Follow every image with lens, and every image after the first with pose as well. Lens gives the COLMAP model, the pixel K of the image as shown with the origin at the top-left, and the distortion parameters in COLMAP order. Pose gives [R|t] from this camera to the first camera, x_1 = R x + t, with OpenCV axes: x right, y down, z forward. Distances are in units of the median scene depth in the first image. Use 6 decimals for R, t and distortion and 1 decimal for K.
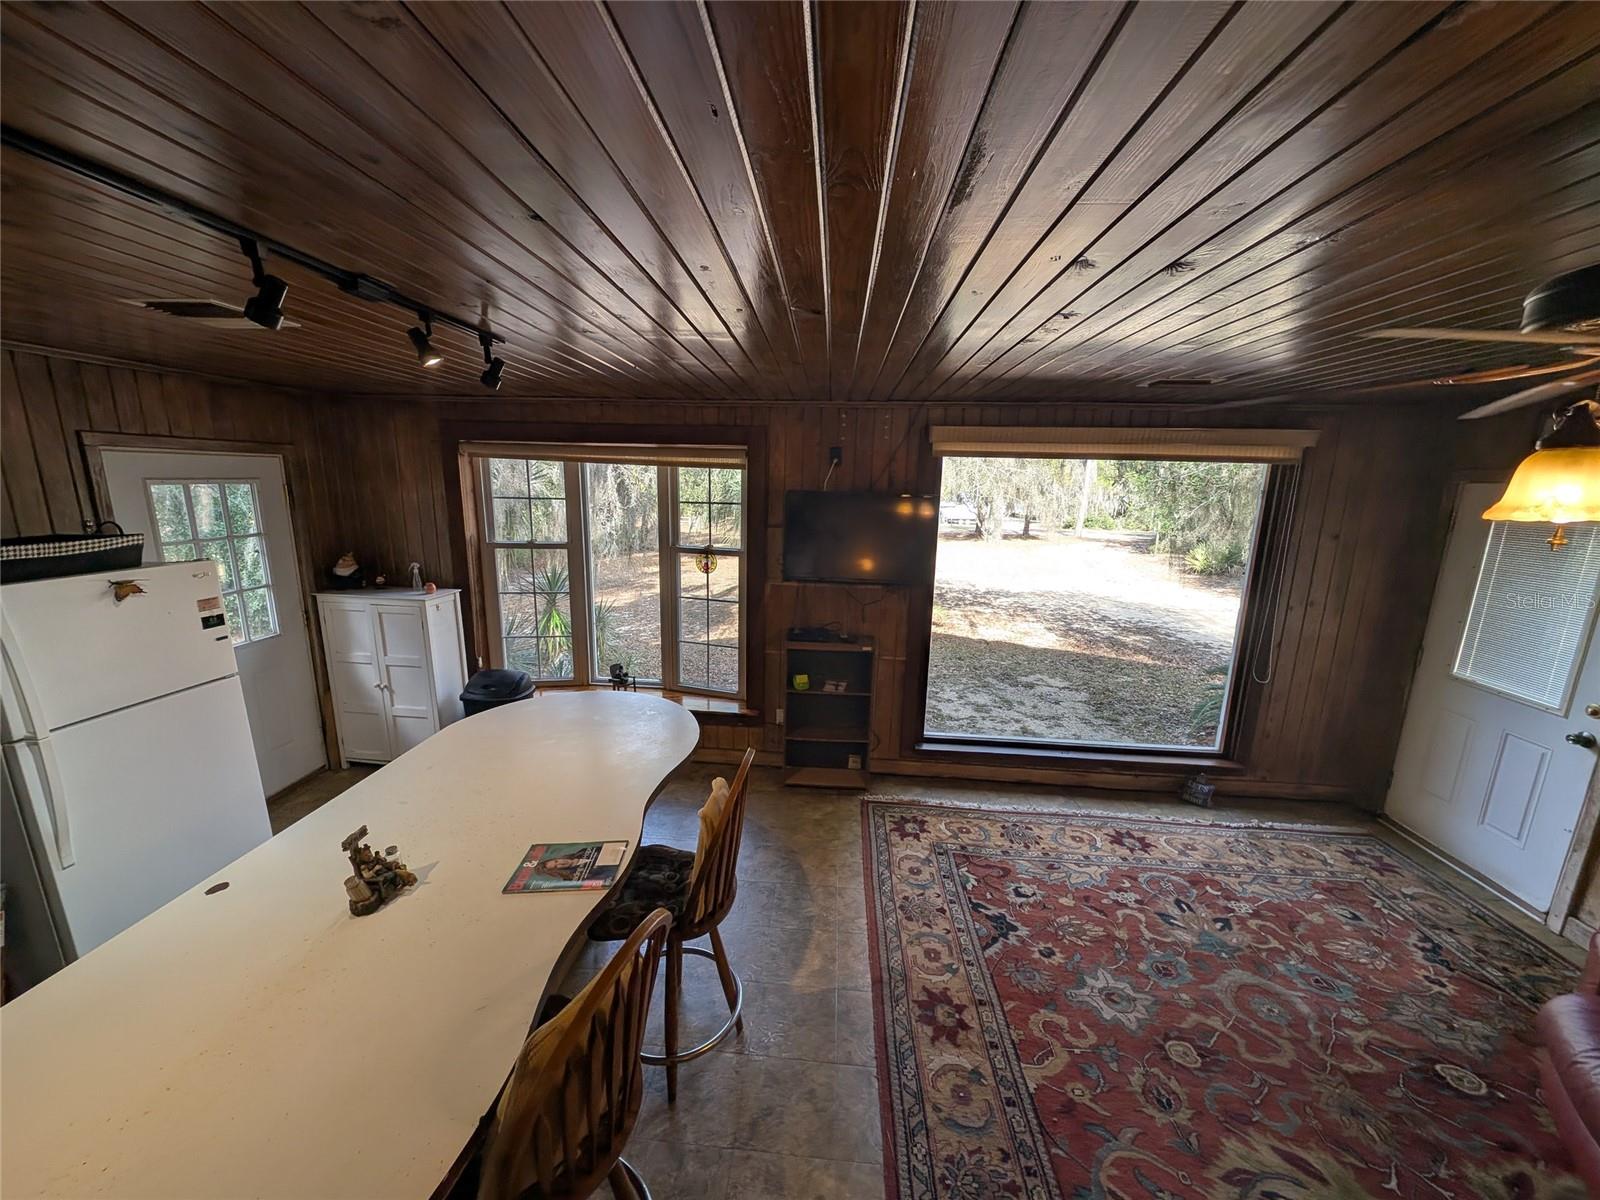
lens RADIAL K [[590.9, 0, 791.4], [0, 590.9, 601.8], [0, 0, 1]] dist [0.005091, -0.002693]
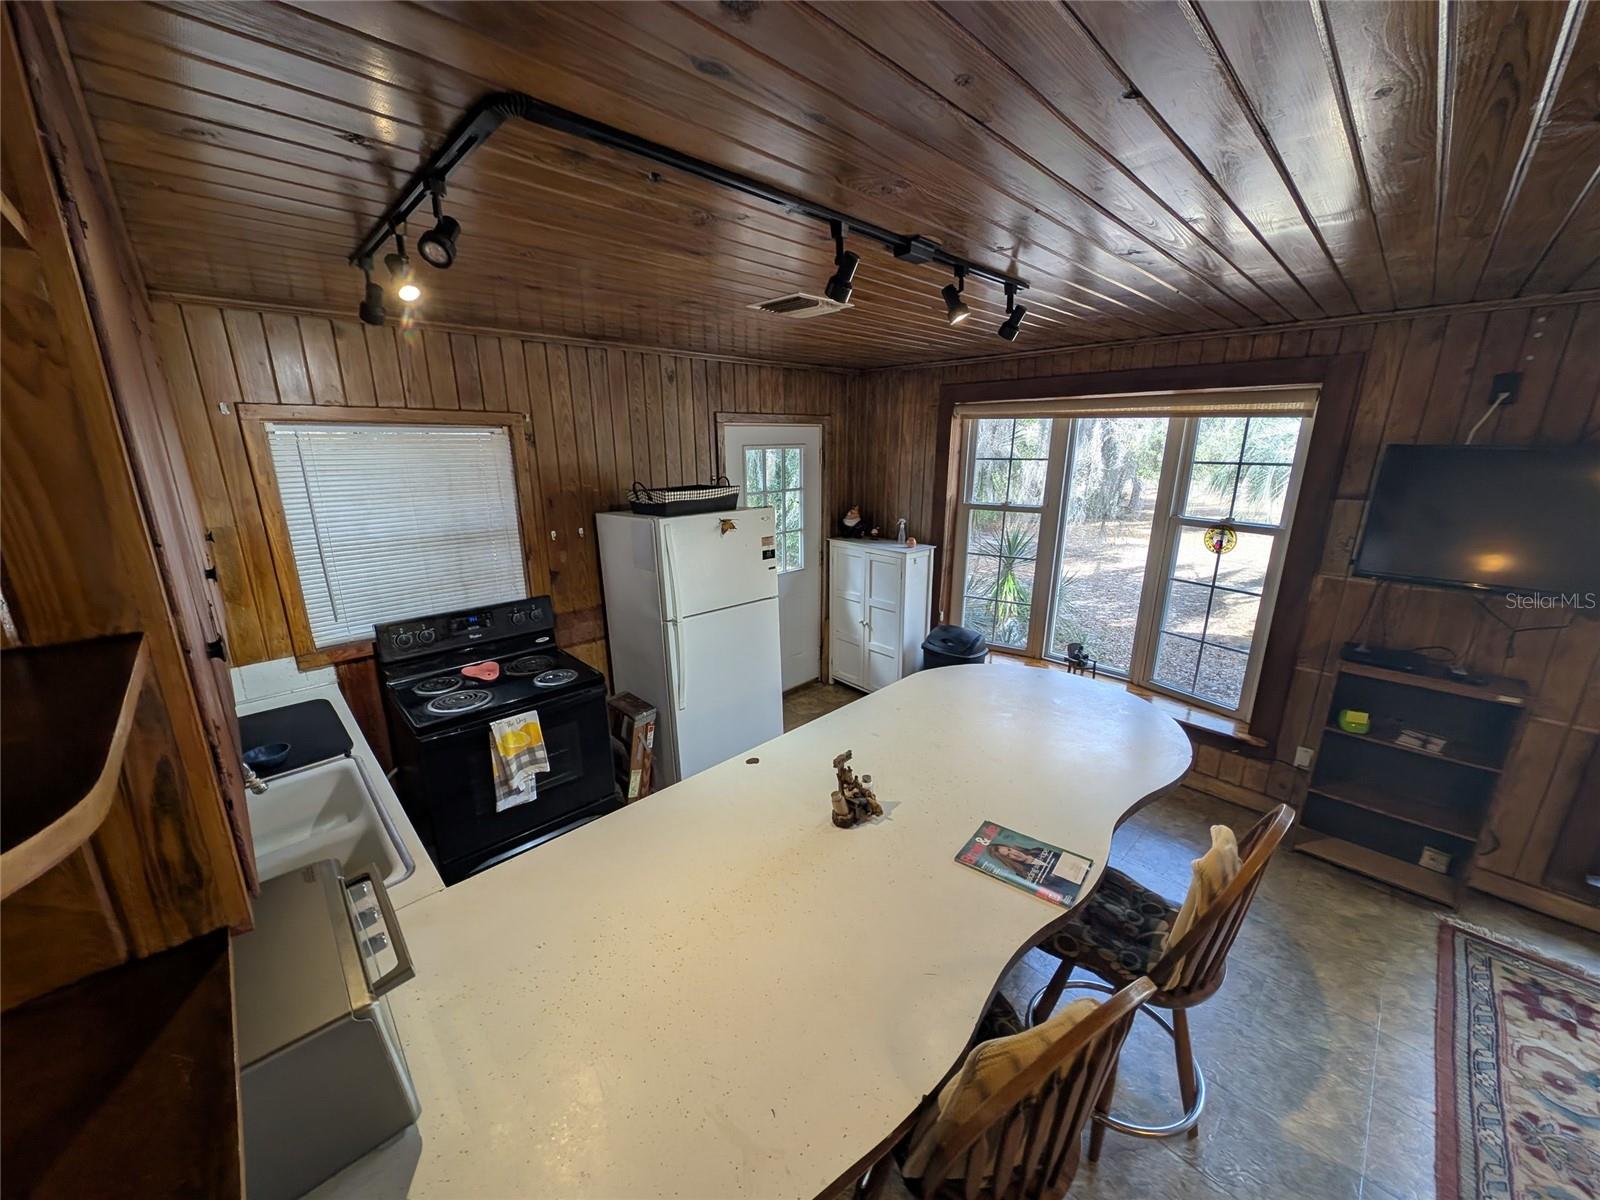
lens RADIAL K [[590.9, 0, 796.0], [0, 590.9, 596.9], [0, 0, 1]] dist [0.005091, -0.002693]
pose [[0.747668, 0.145771, -0.647876, -0.053757], [-0.111942, 0.989315, 0.093410, -0.002249], [0.654570, 0.002685, 0.755997, 0.038771]]
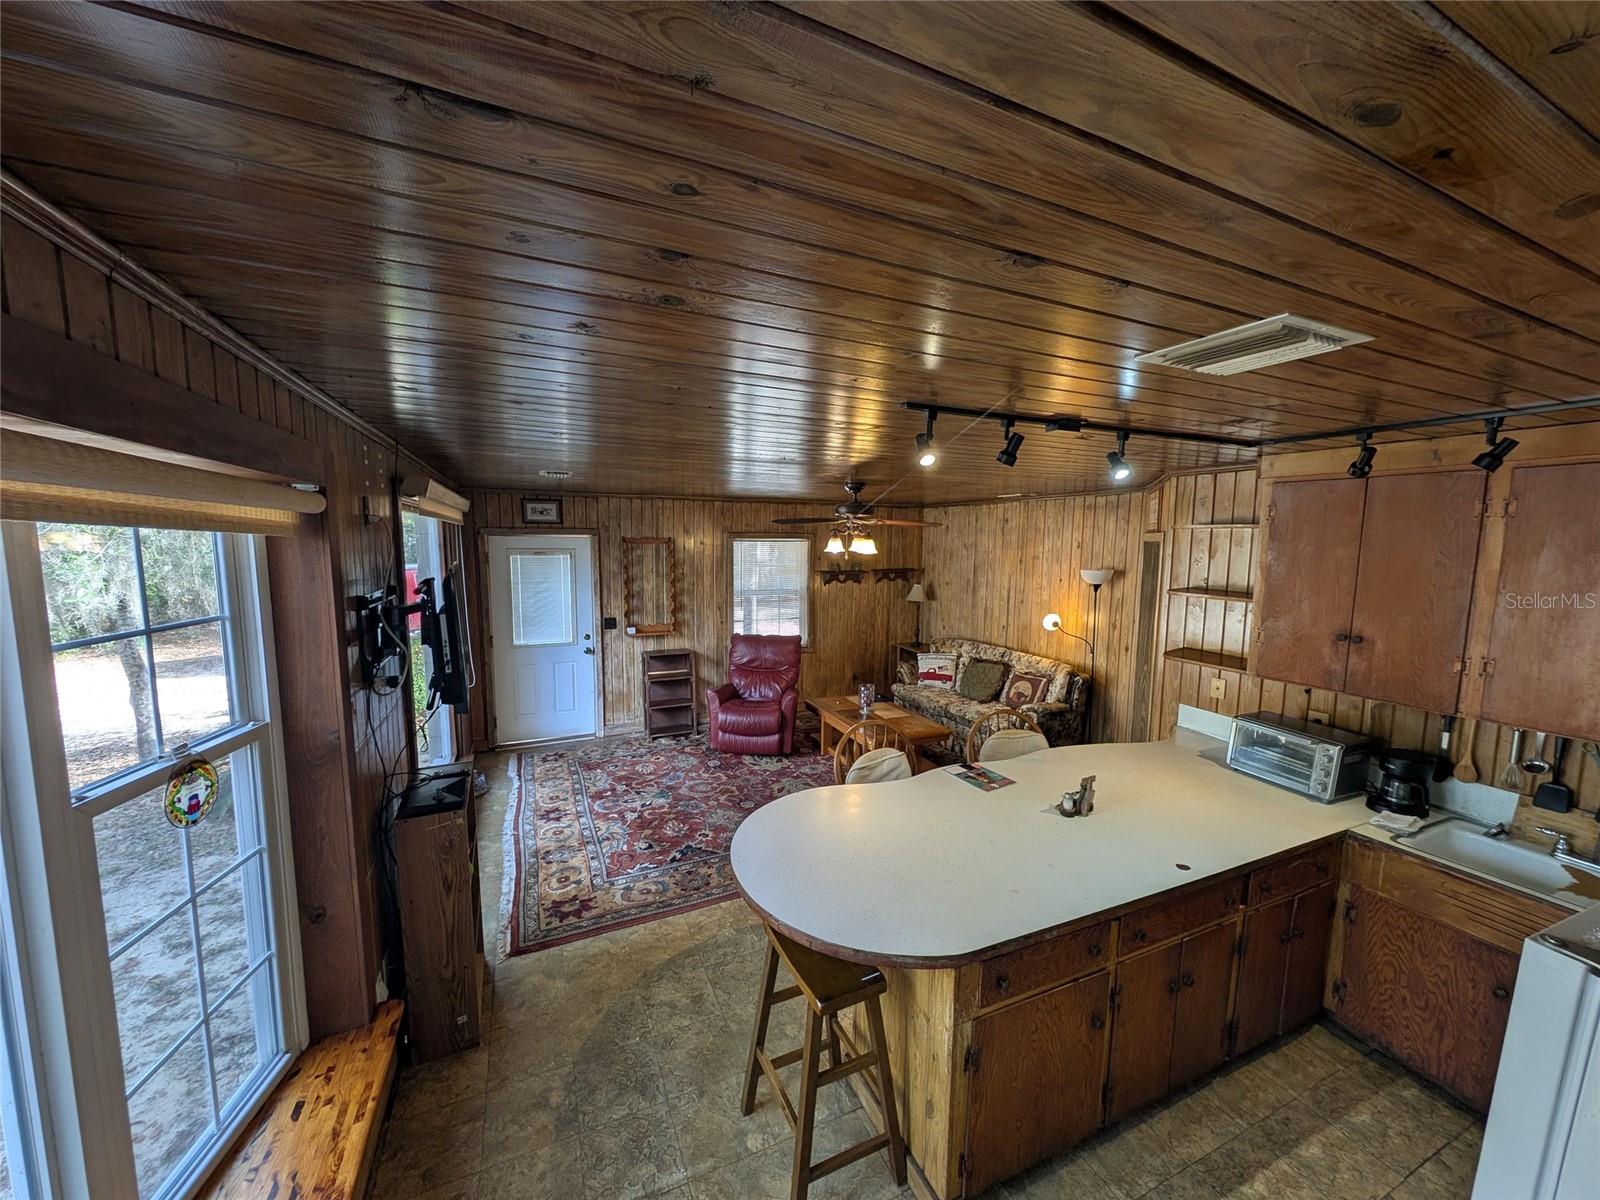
lens RADIAL K [[590.9, 0, 797.4], [0, 590.9, 602.2], [0, 0, 1]] dist [0.005091, -0.002693]
pose [[-0.483262, -0.120517, 0.867141, -0.807222], [0.153871, 0.963369, 0.219644, -0.263261], [-0.861848, 0.239573, -0.447016, 1.090932]]
